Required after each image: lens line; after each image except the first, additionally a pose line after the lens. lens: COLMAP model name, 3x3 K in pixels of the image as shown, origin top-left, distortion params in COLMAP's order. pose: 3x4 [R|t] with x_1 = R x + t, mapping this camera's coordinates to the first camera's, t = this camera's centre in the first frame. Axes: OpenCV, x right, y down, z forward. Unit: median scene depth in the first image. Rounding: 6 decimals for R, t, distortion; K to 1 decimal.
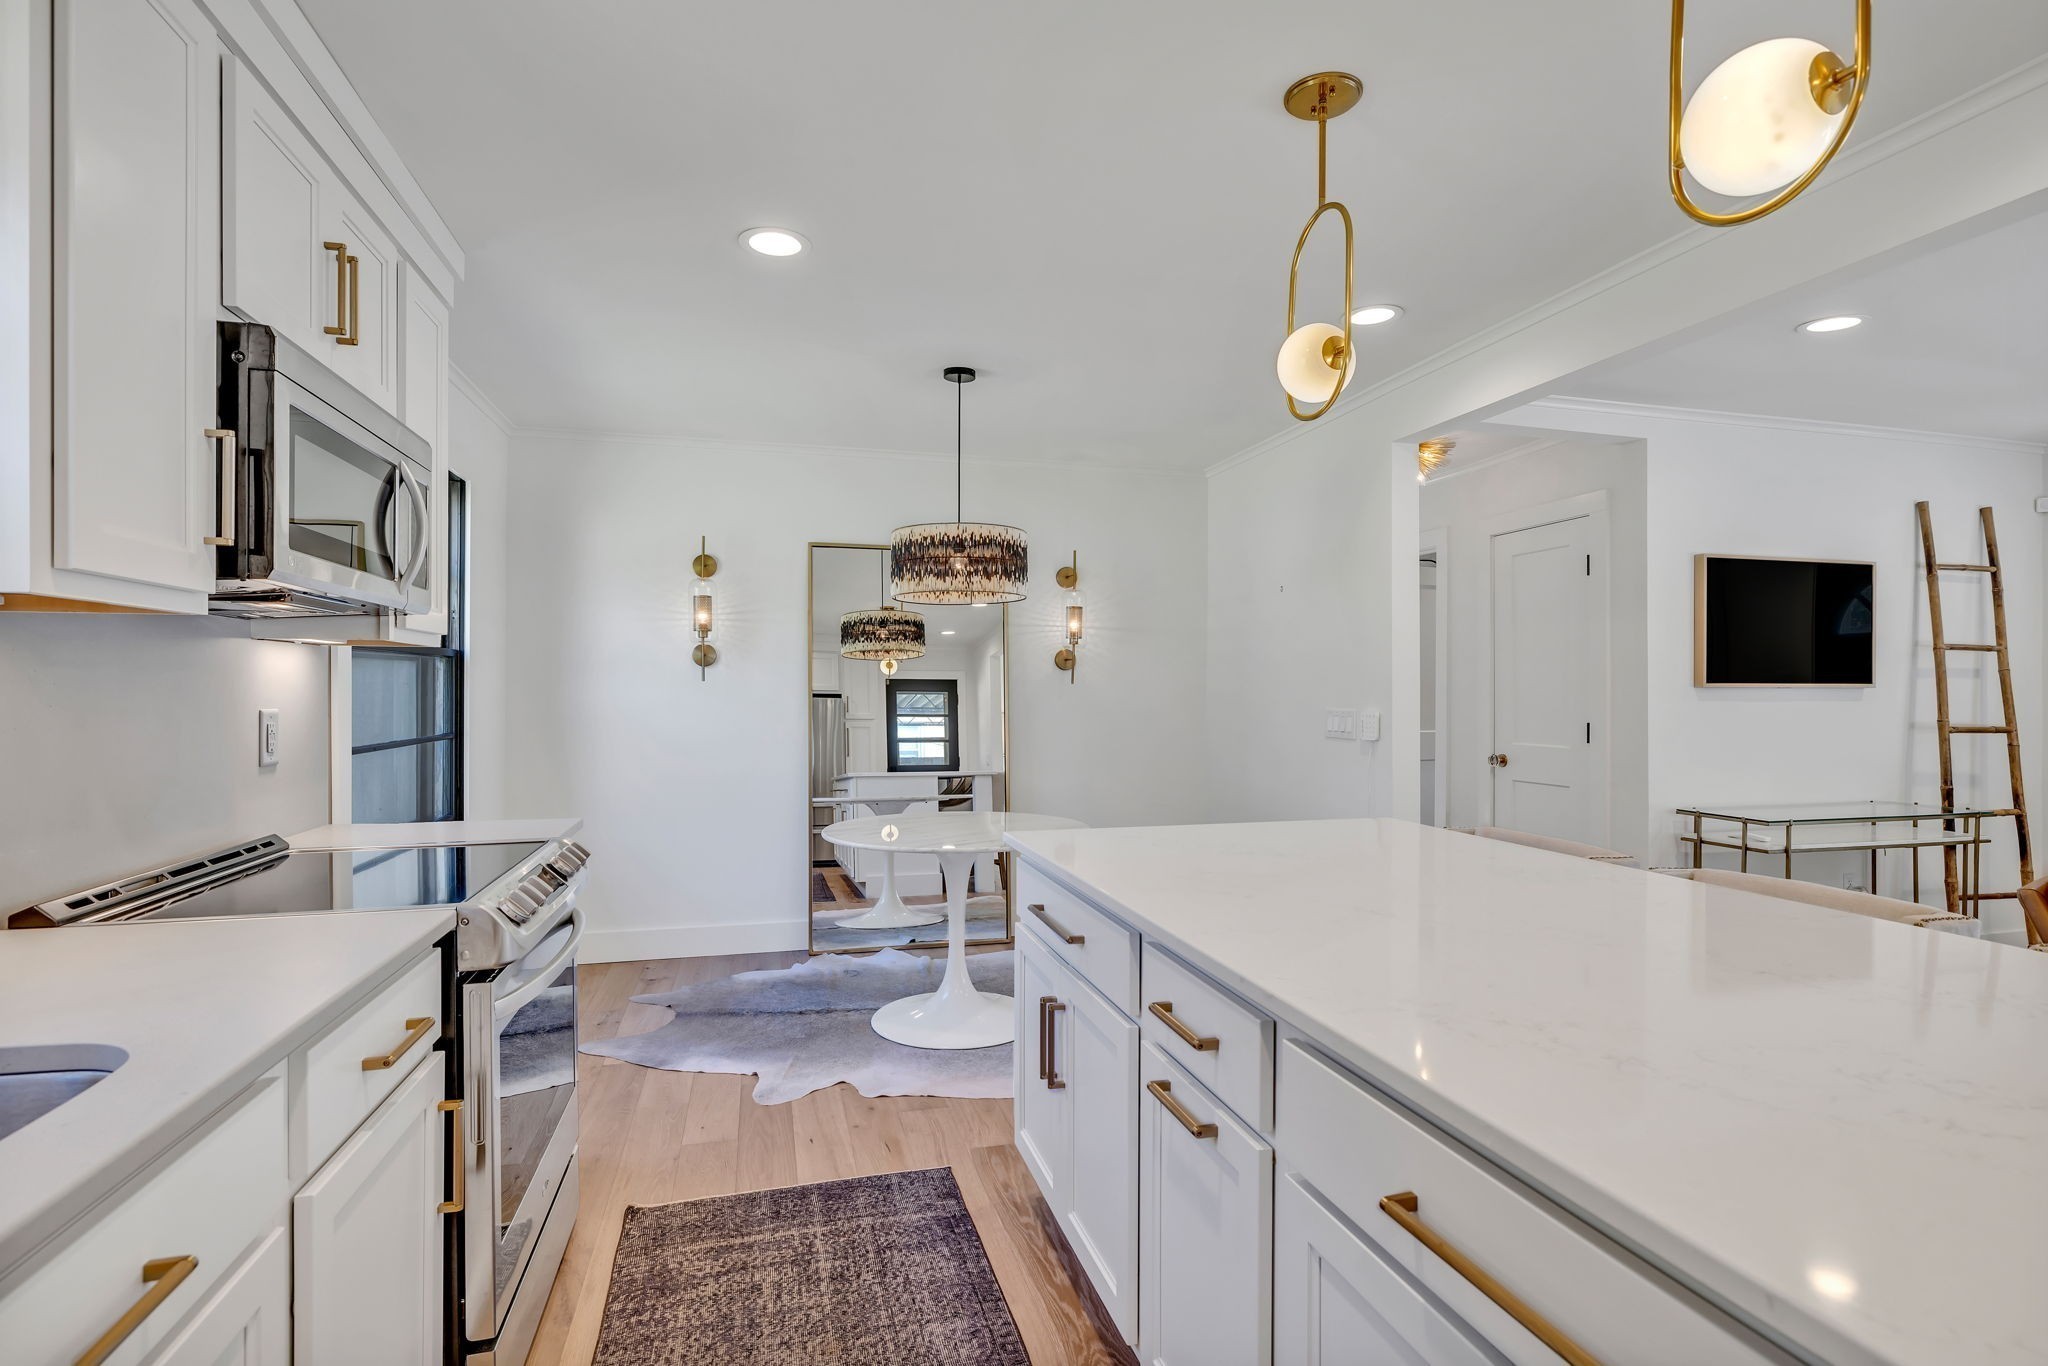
lens RADIAL K [[977.6, 0, 1007.3], [0, 977.6, 687.5], [0, 0, 1]] dist [-0.003821, 0.000341]
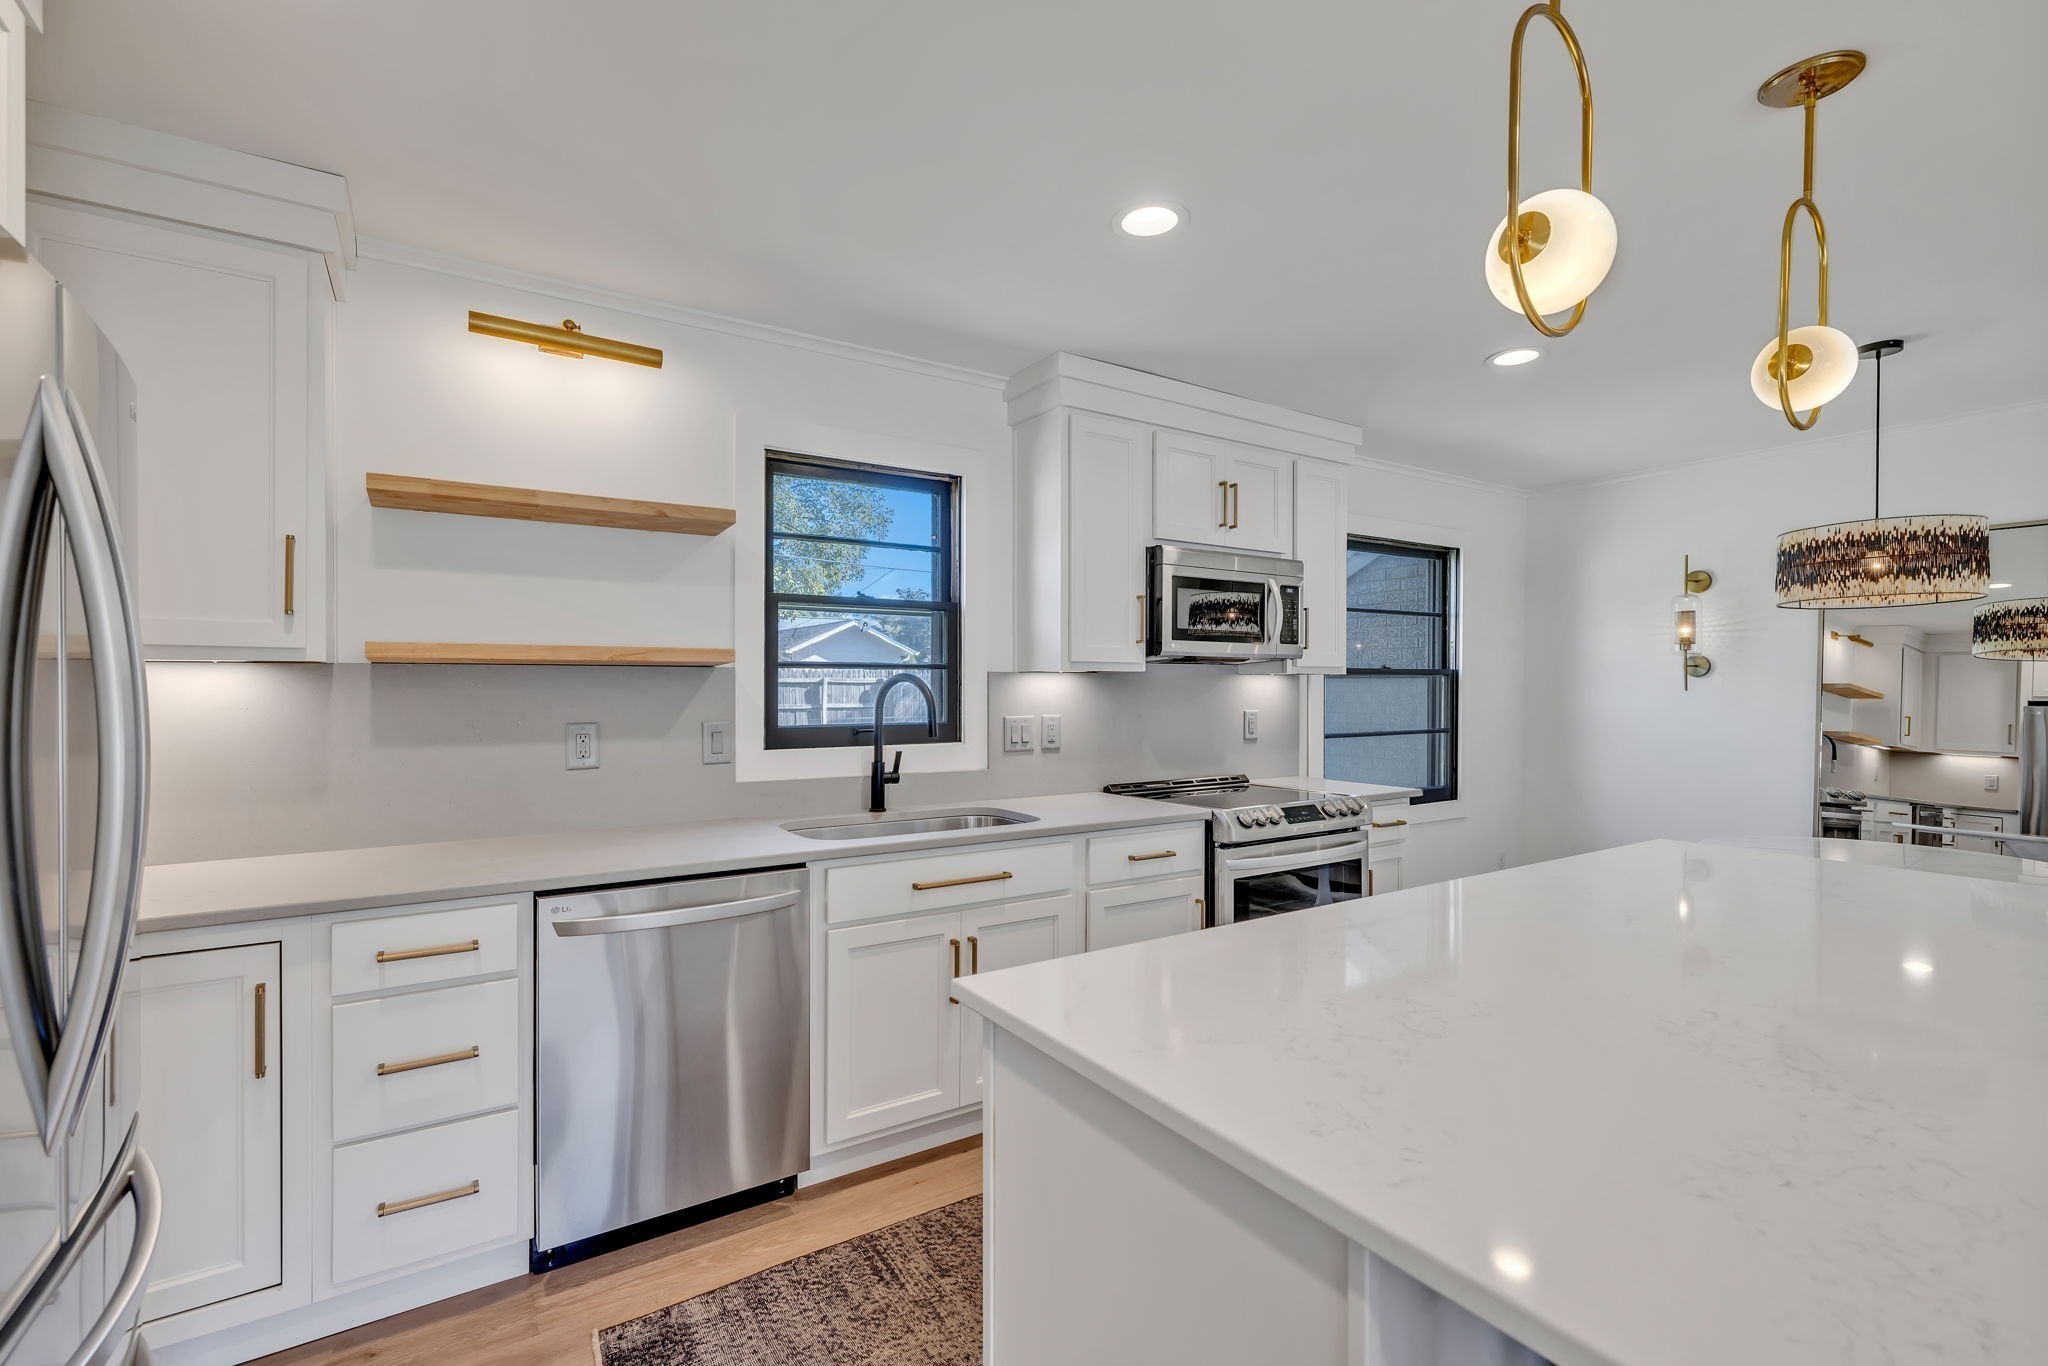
lens RADIAL K [[915.7, 0, 1027.2], [0, 915.7, 688.4], [0, 0, 1]] dist [-0.000172, 0.000307]
pose [[0.316913, 0.001891, -0.948453, 0.418735], [0.000549, 0.999997, 0.002177, -0.012613], [0.948455, -0.001211, 0.316911, 0.003042]]
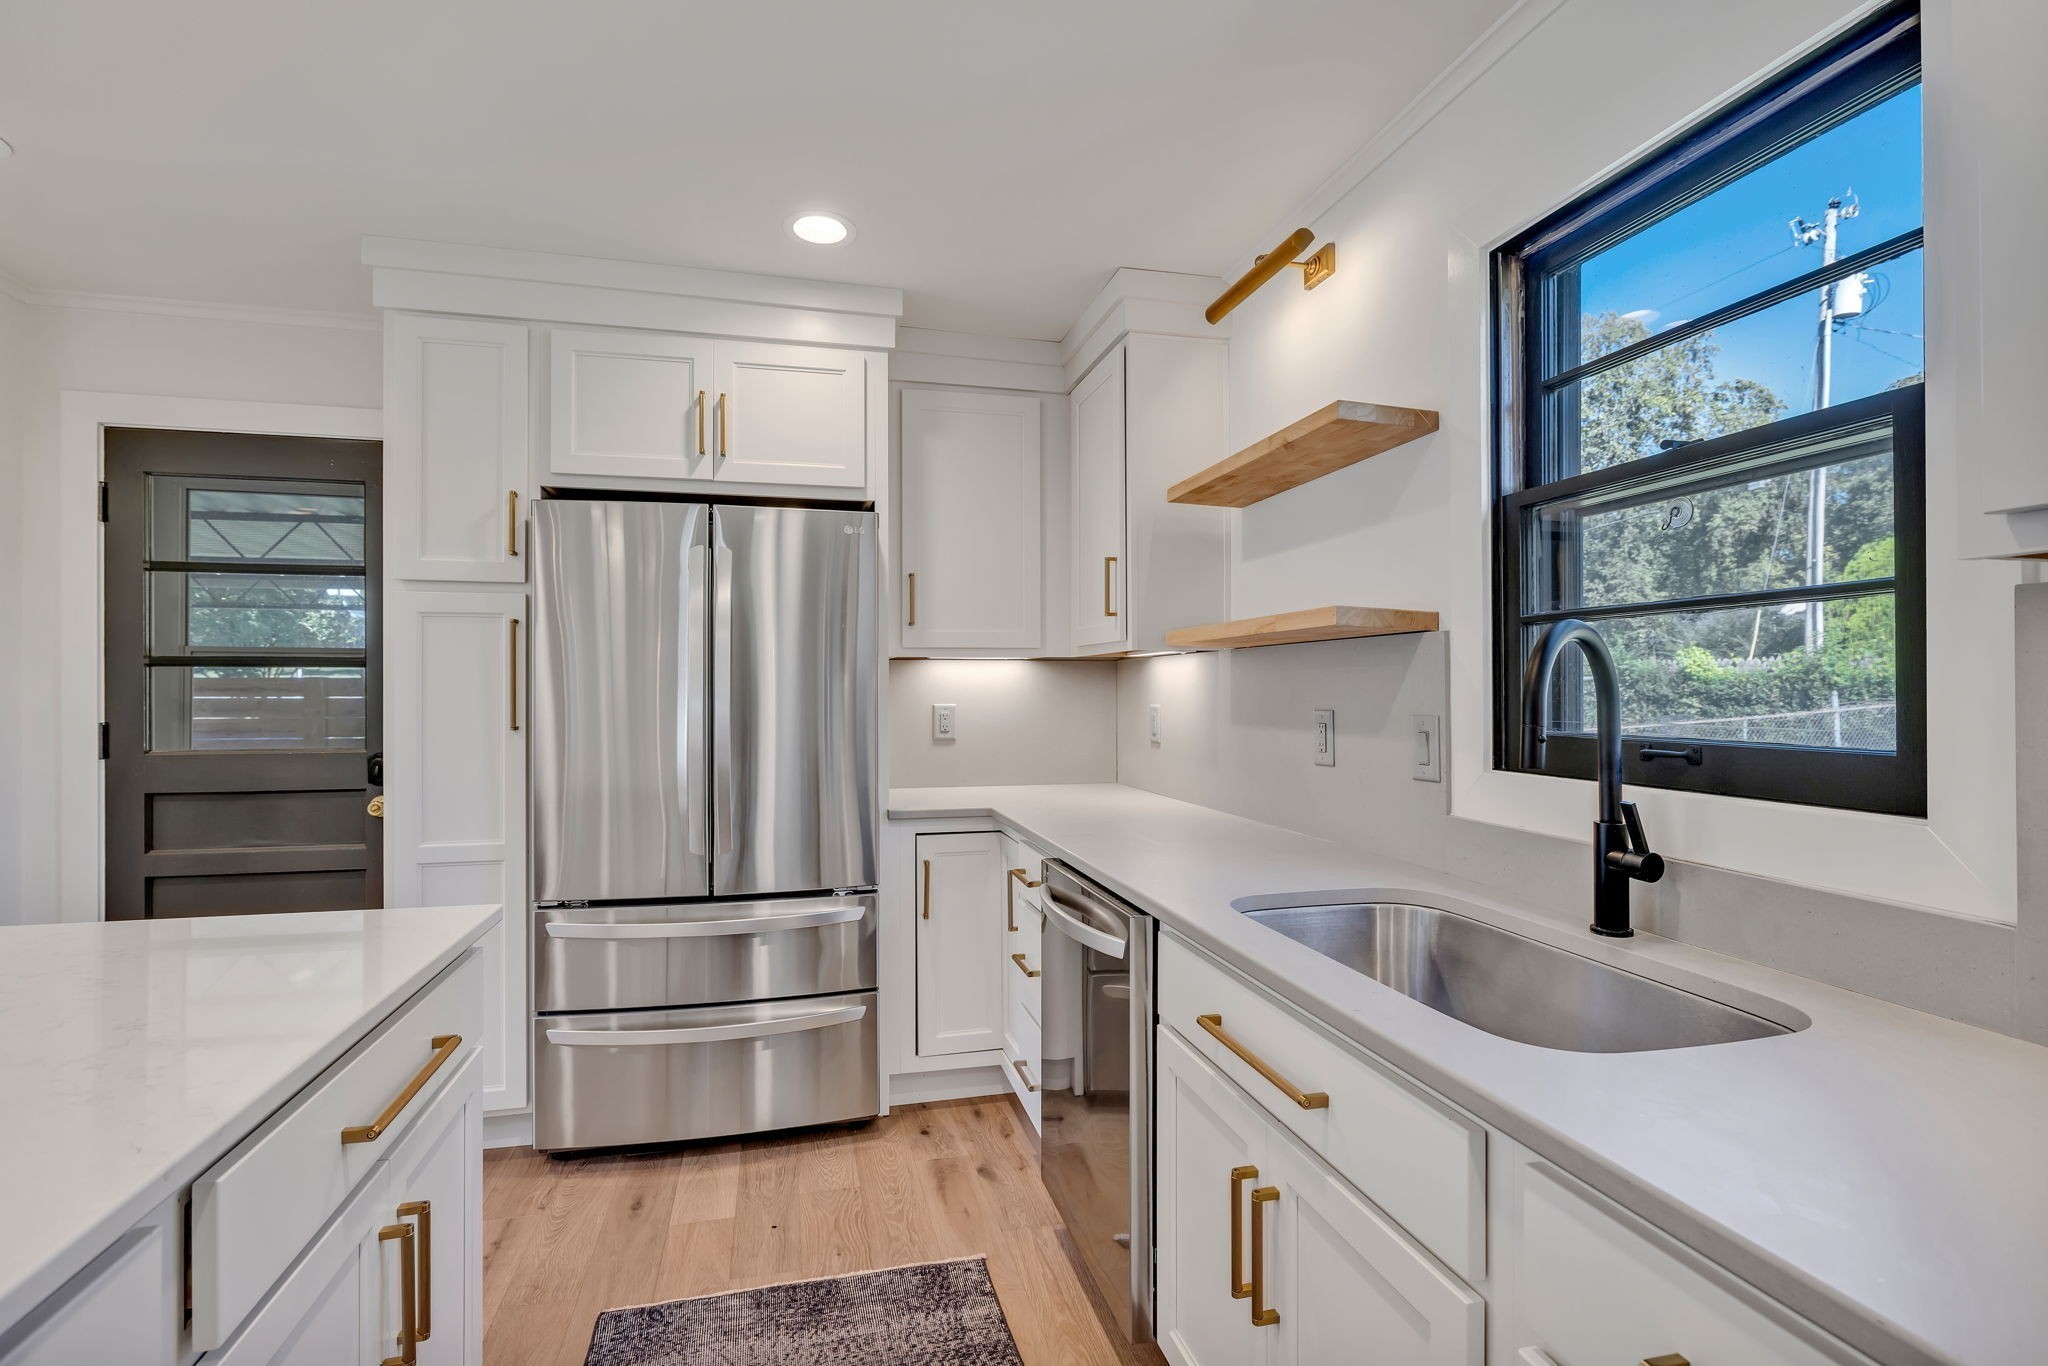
lens RADIAL K [[974.3, 0, 1021.9], [0, 974.3, 680.5], [0, 0, 1]] dist [-0.013182, 0.007351]
pose [[-0.999789, -0.000529, 0.020555, -0.078793], [-0.000730, 0.999952, -0.009775, -0.000013], [-0.020549, -0.009788, -0.999741, 0.442949]]
